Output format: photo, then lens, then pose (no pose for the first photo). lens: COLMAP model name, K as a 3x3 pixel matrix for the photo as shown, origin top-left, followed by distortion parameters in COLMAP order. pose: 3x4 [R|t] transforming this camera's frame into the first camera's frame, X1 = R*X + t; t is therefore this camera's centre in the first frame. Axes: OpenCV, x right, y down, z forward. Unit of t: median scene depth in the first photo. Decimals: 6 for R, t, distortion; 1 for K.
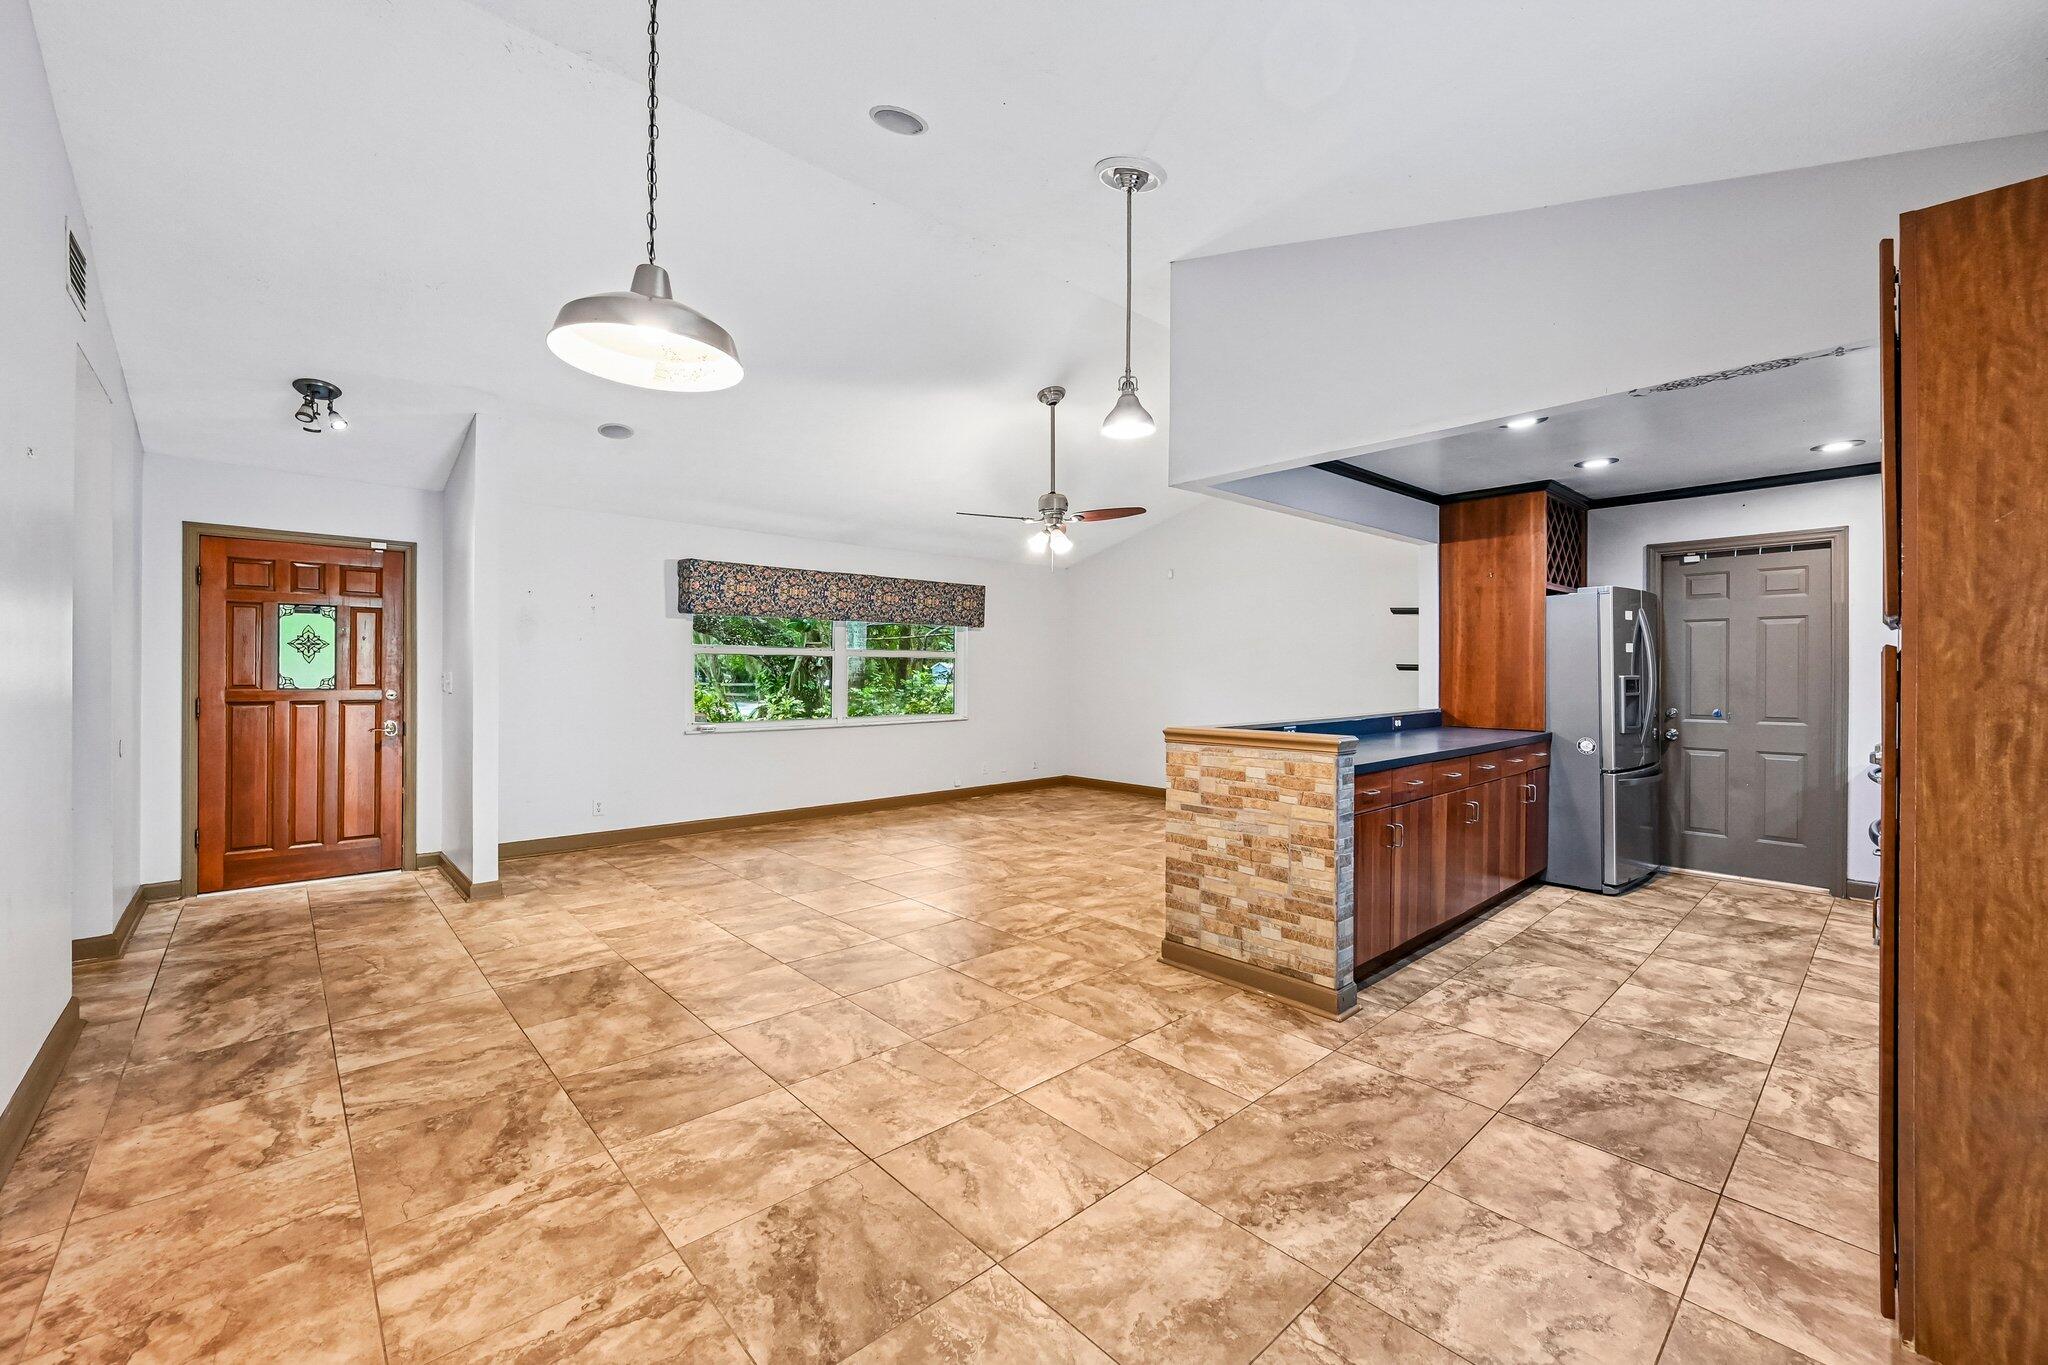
lens RADIAL K [[824.5, 0, 1016.2], [0, 824.5, 670.7], [0, 0, 1]] dist [0.003631, -0.000197]
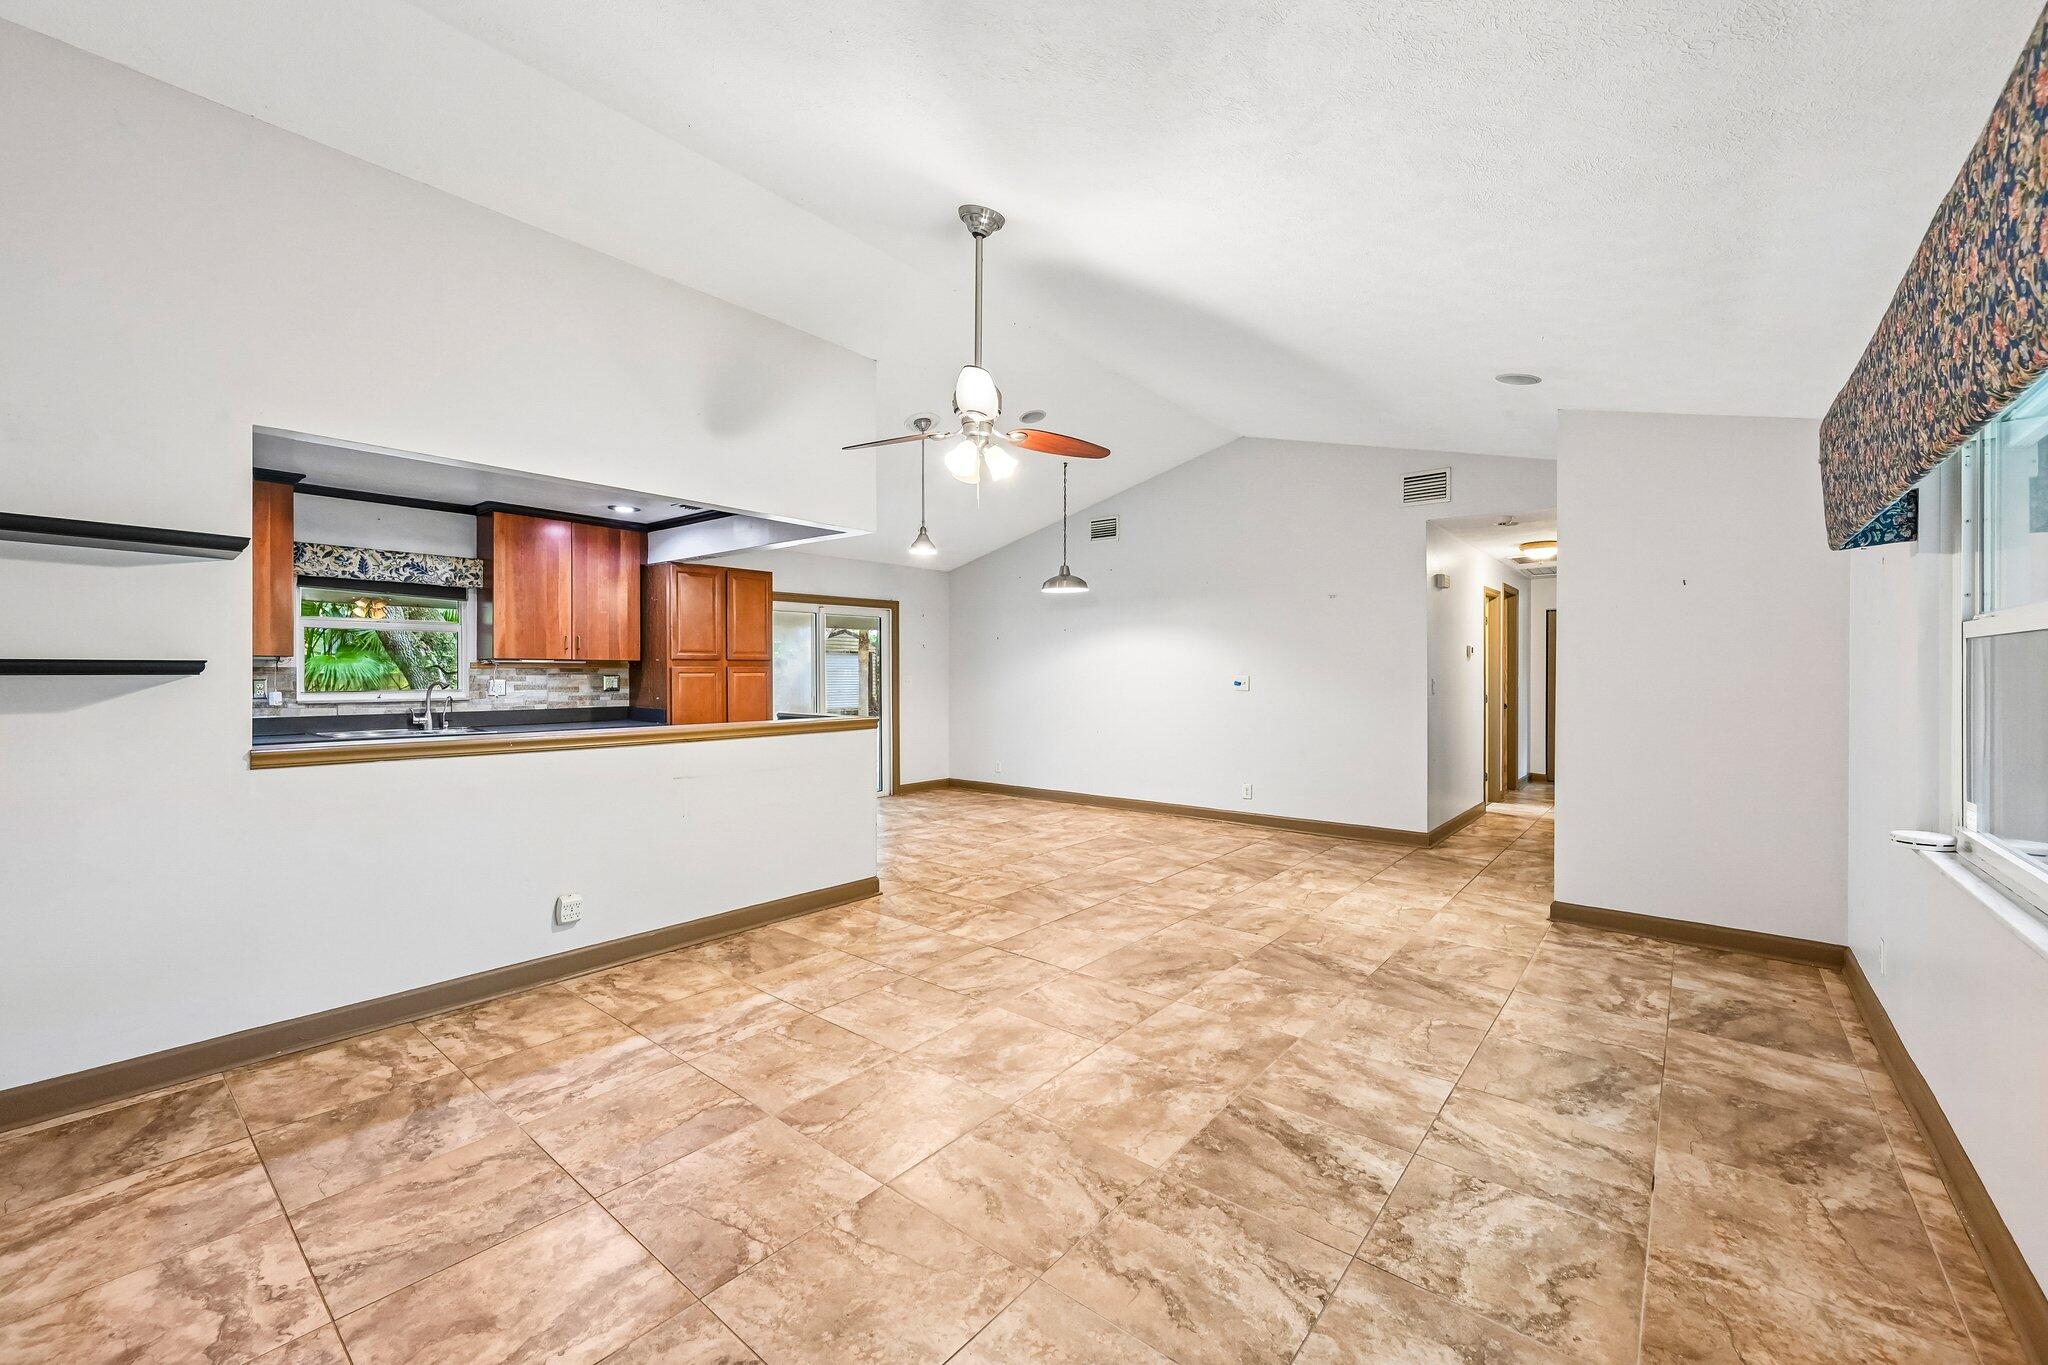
lens RADIAL K [[815.9, 0, 1021.3], [0, 815.9, 672.6], [0, 0, 1]] dist [-0.002344, 0.000090]
pose [[-0.989245, -0.004804, -0.146191, 0.112613], [-0.005256, 0.999983, 0.002704, -0.005385], [0.146176, 0.003443, -0.989253, 1.820618]]
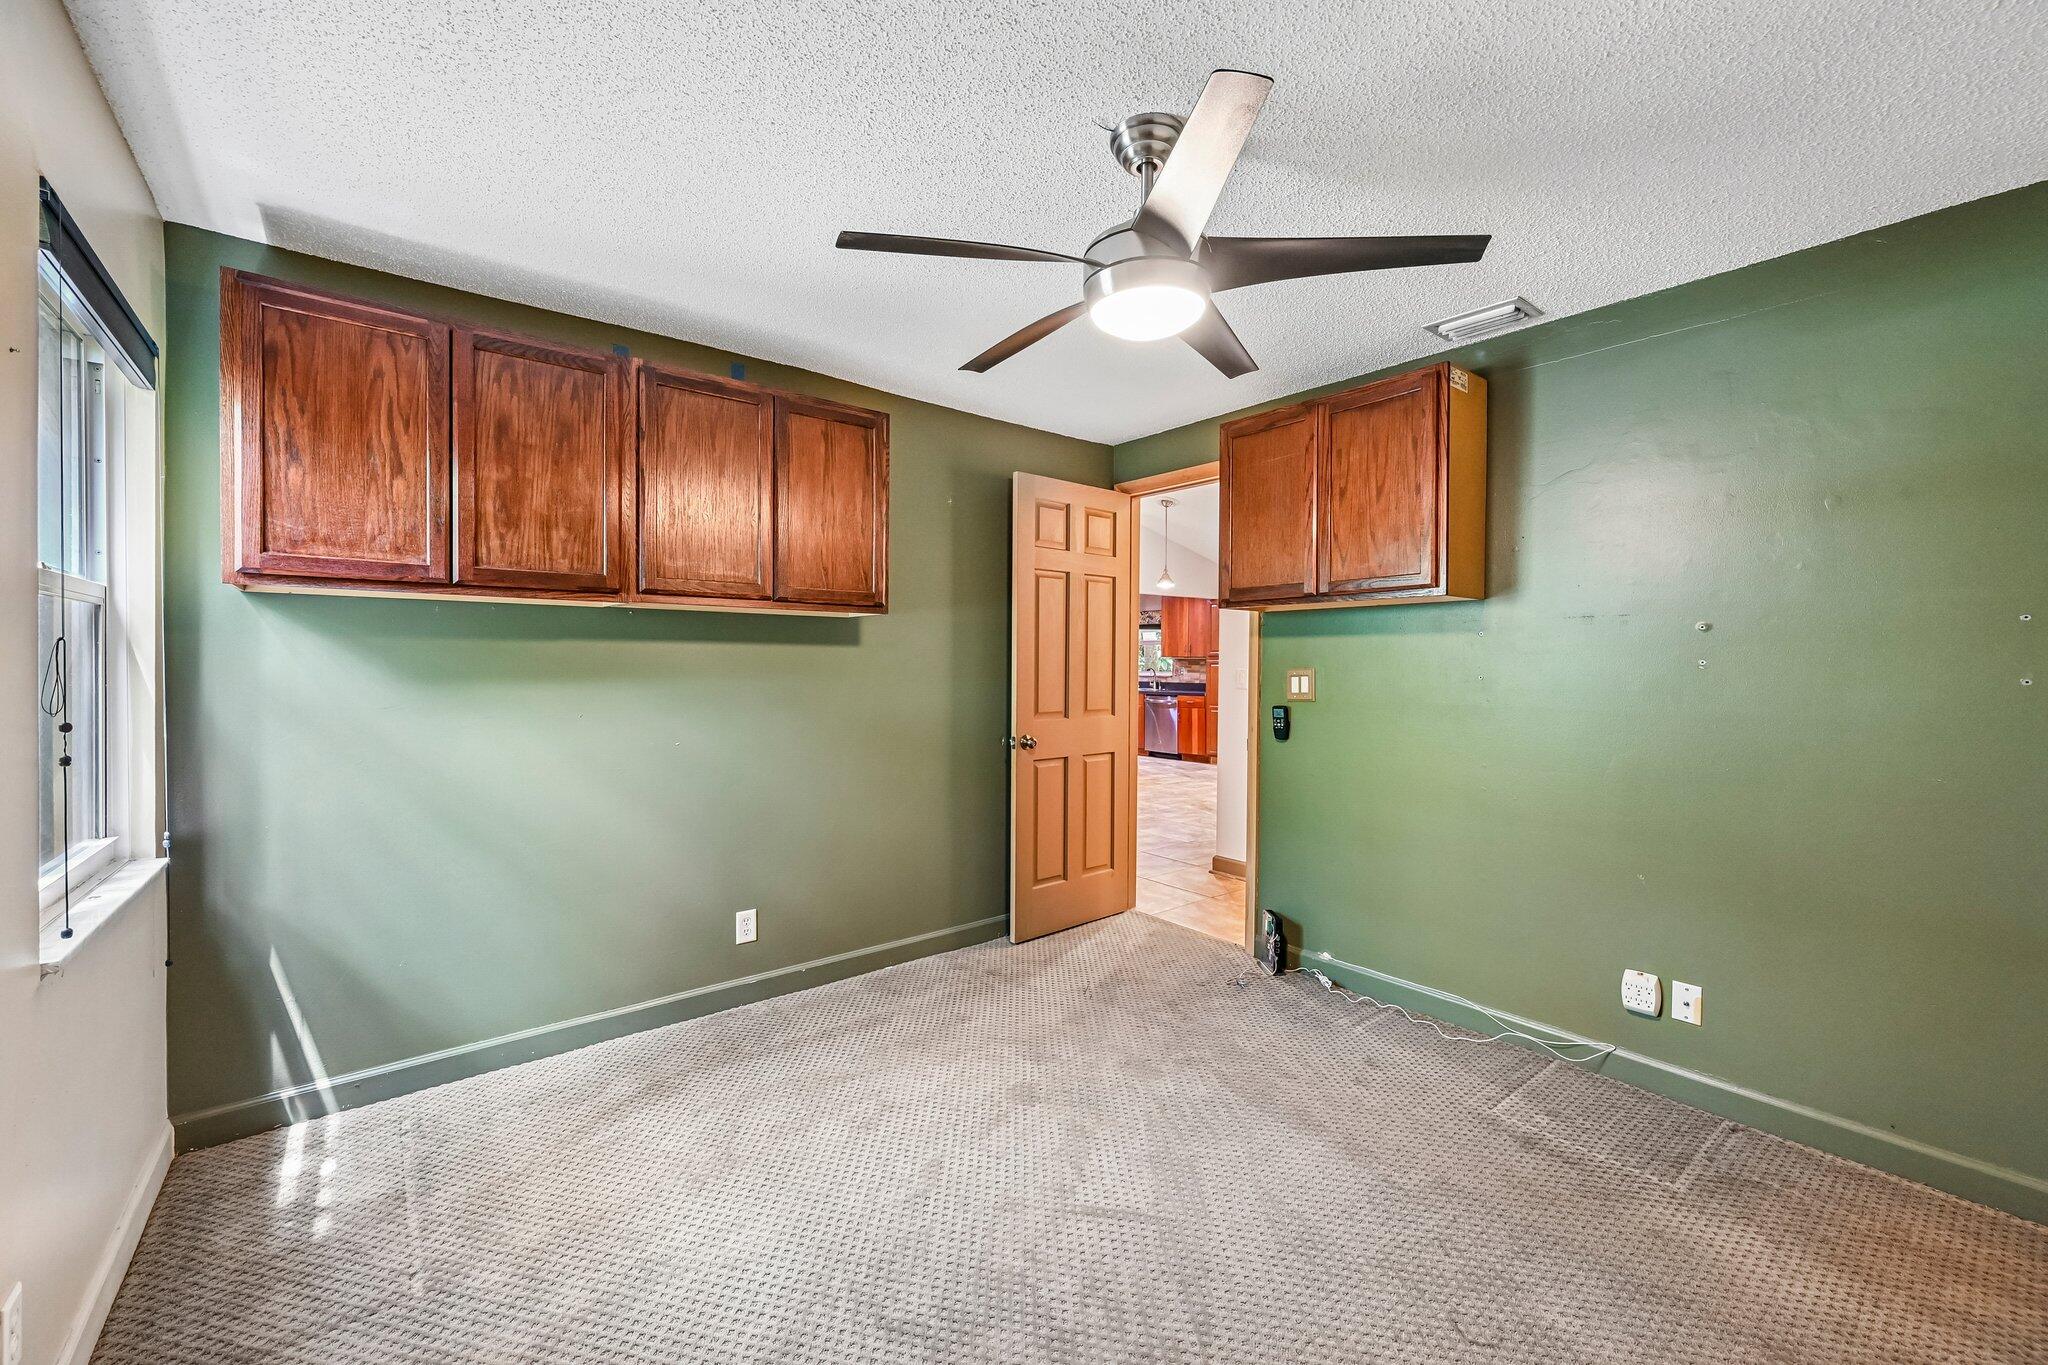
lens RADIAL K [[815.9, 0, 1021.3], [0, 815.9, 672.6], [0, 0, 1]] dist [-0.002344, 0.000090]
pose [[0.055237, -0.017327, 0.998323, -1.818395], [-0.005812, 0.999827, 0.017674, -0.012574], [-0.998456, -0.006778, 0.055127, 0.837909]]
